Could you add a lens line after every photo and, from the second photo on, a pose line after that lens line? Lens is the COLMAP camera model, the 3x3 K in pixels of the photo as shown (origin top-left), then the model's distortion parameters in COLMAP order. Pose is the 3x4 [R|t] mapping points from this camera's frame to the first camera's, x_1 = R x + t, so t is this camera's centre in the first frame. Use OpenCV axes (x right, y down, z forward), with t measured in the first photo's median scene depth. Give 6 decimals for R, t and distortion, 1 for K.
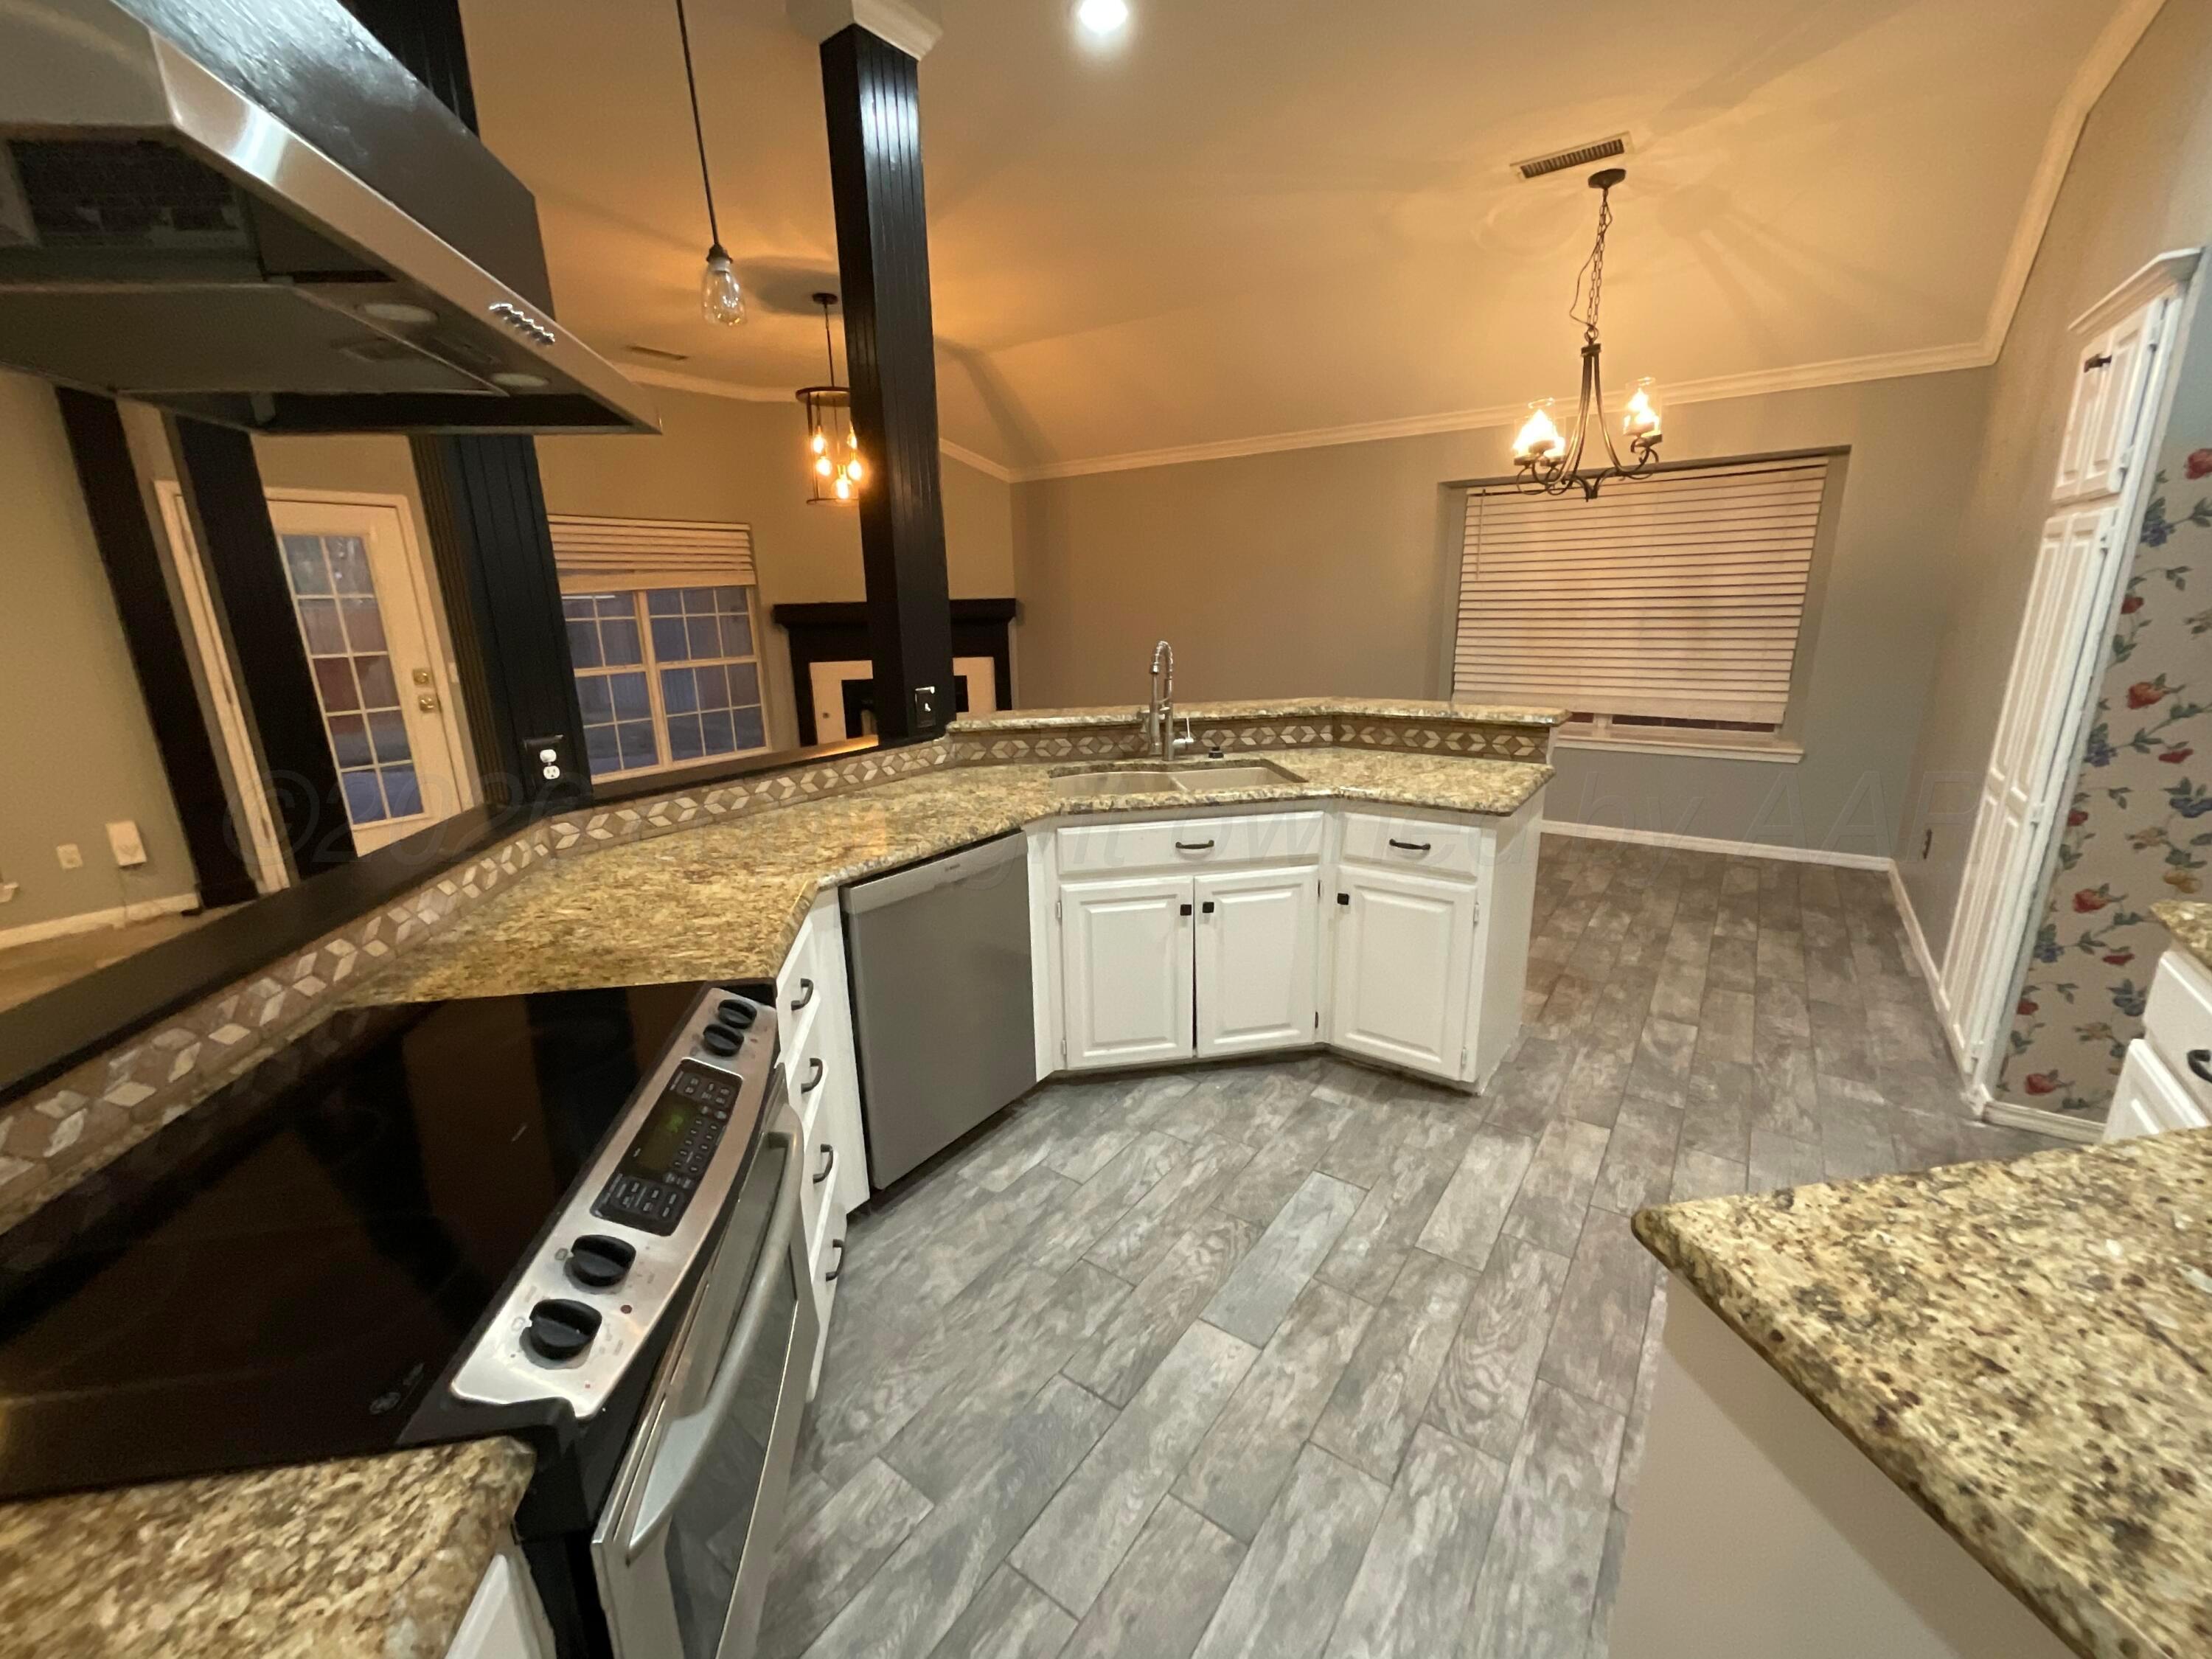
lens RADIAL K [[877.8, 0, 1106.0], [0, 877.8, 829.5], [0, 0, 1]] dist [0.001071, 0.000174]
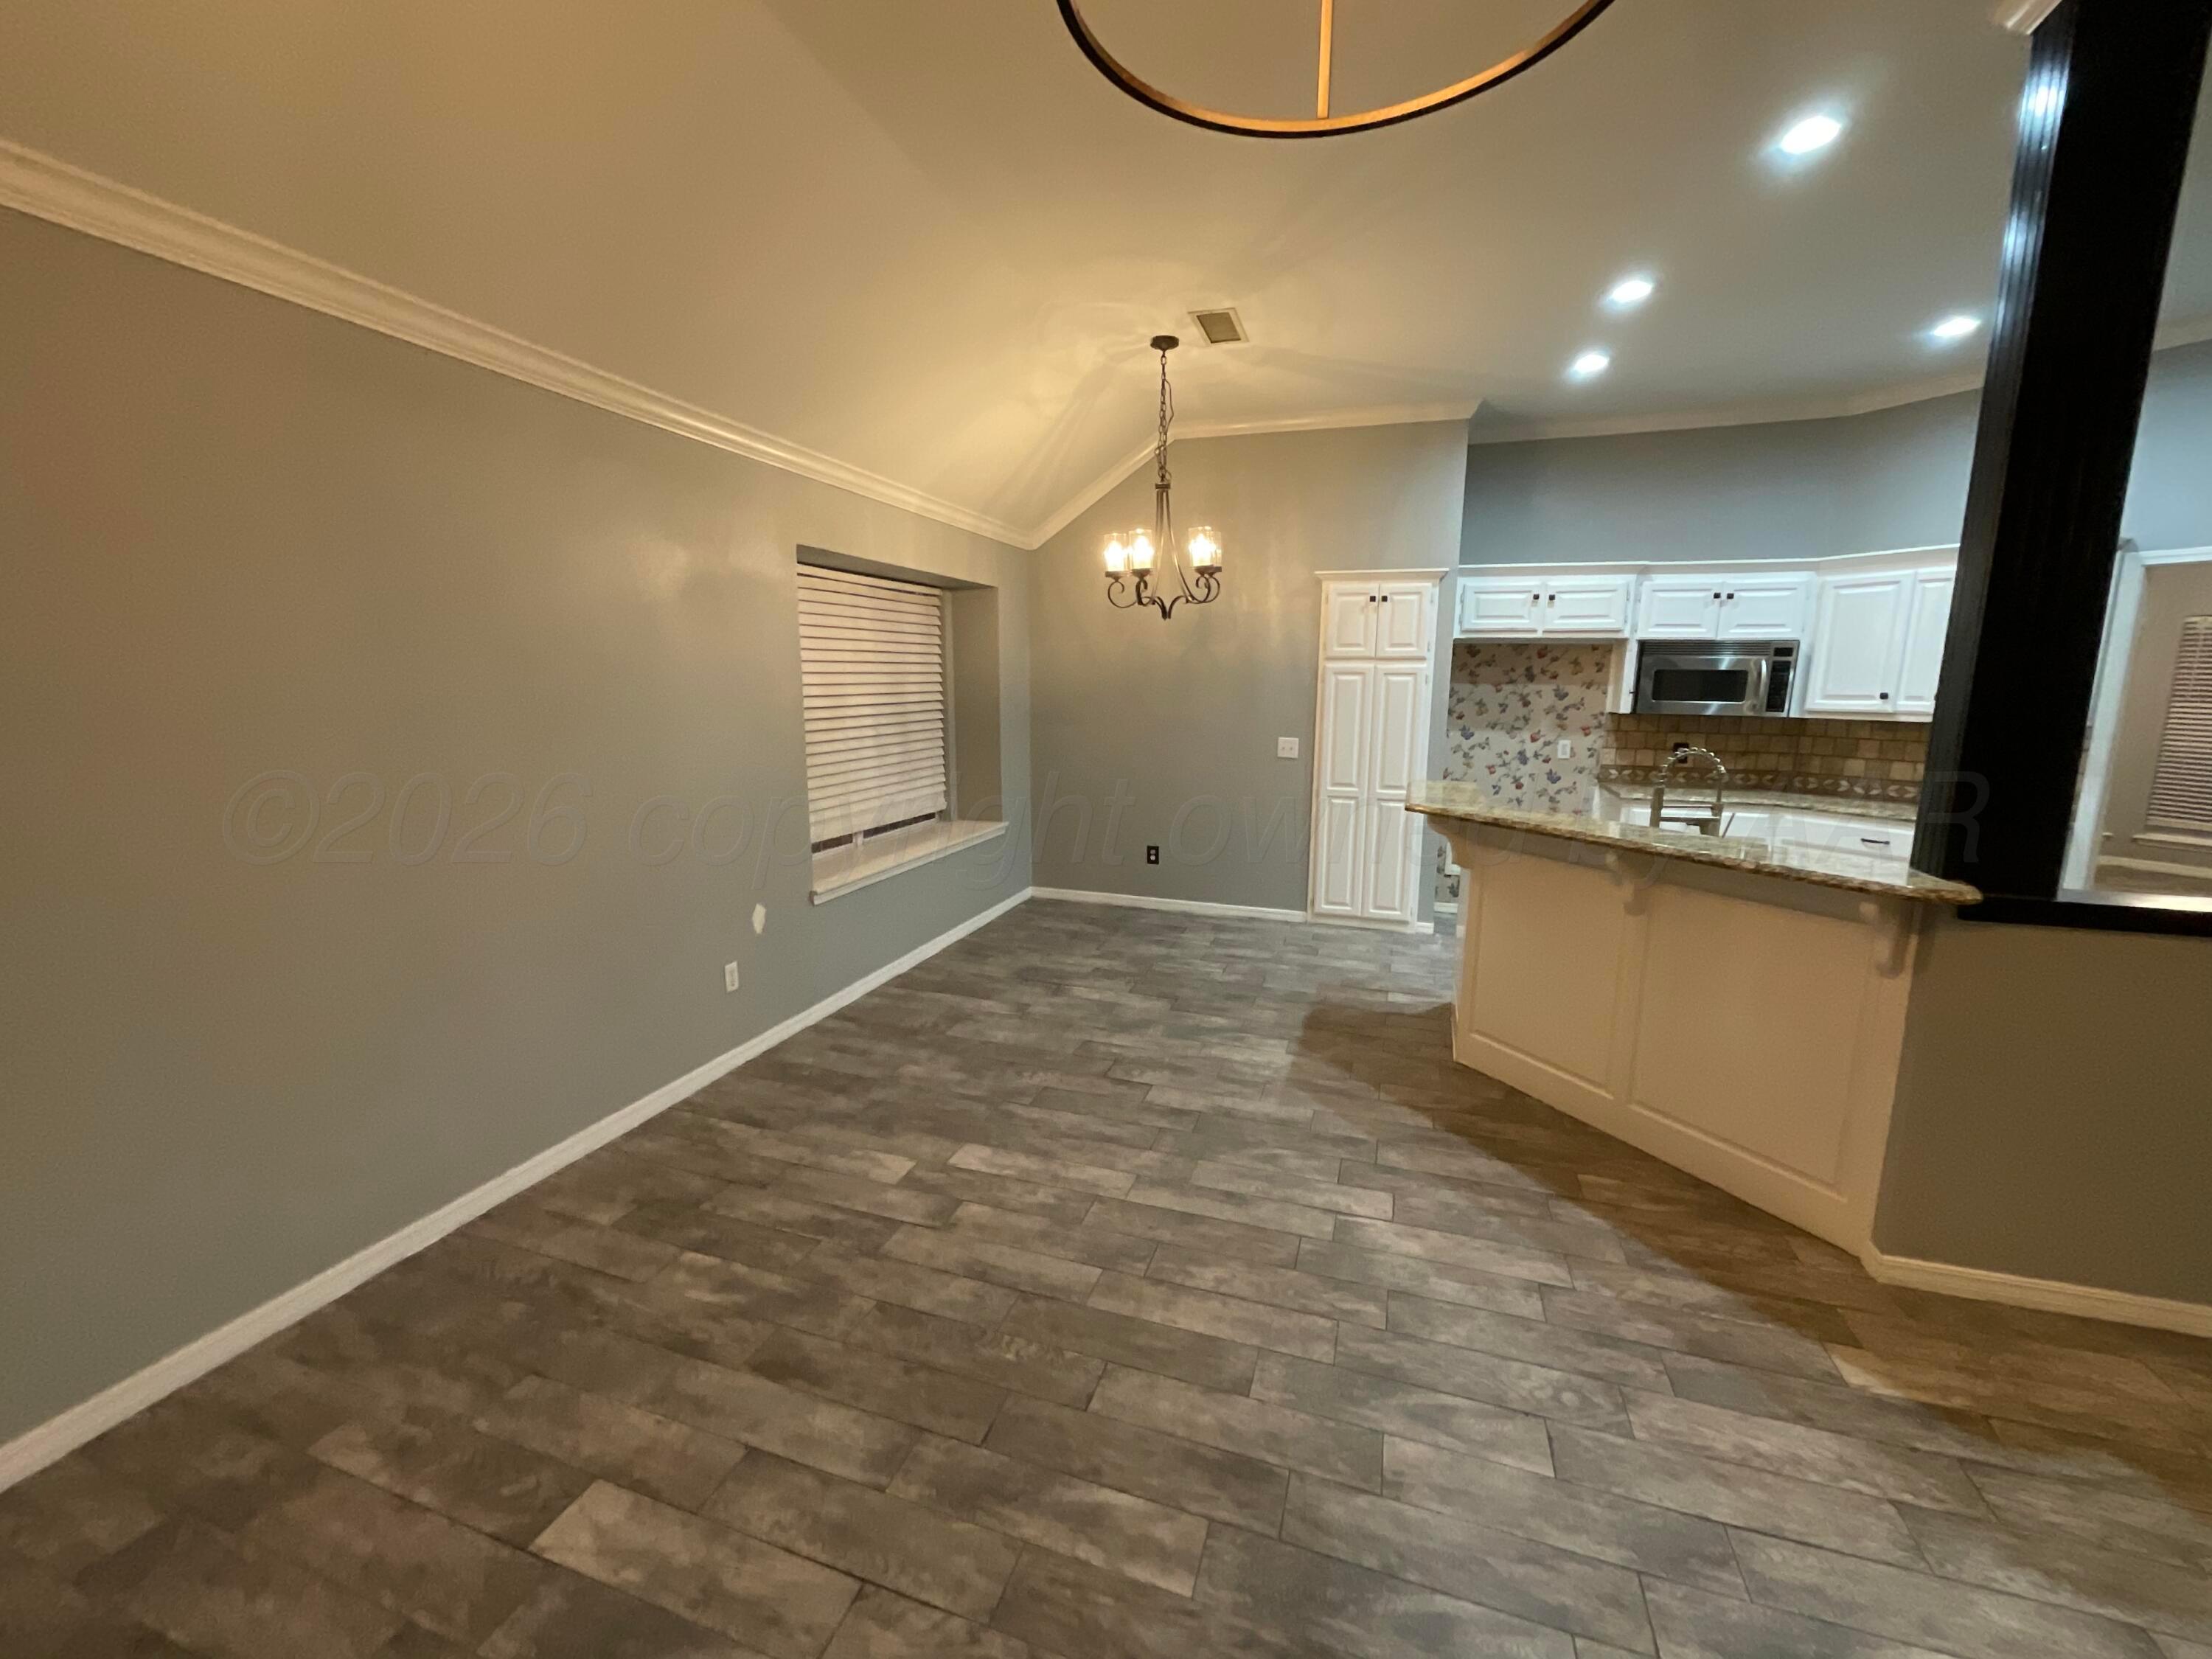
lens RADIAL K [[890.2, 0, 1106.0], [0, 890.2, 829.5], [0, 0, 1]] dist [0.001084, 0.000241]
pose [[-0.300654, -0.137101, 0.943828, -0.572823], [0.250480, 0.943524, 0.216847, -0.413144], [-0.920254, 0.301606, -0.249333, 1.537921]]
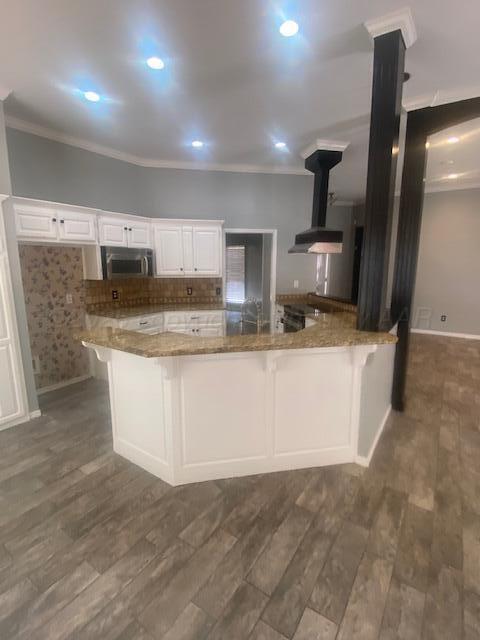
lens RADIAL K [[306.6, 0, 240.0], [0, 306.6, 320.0], [0, 0, 1]] dist [0.048446, -0.033517]
pose [[-0.998884, 0.034633, -0.032118, 0.111214], [0.017119, 0.899193, 0.437218, -0.410664], [0.044022, 0.436180, -0.898782, 1.416808]]
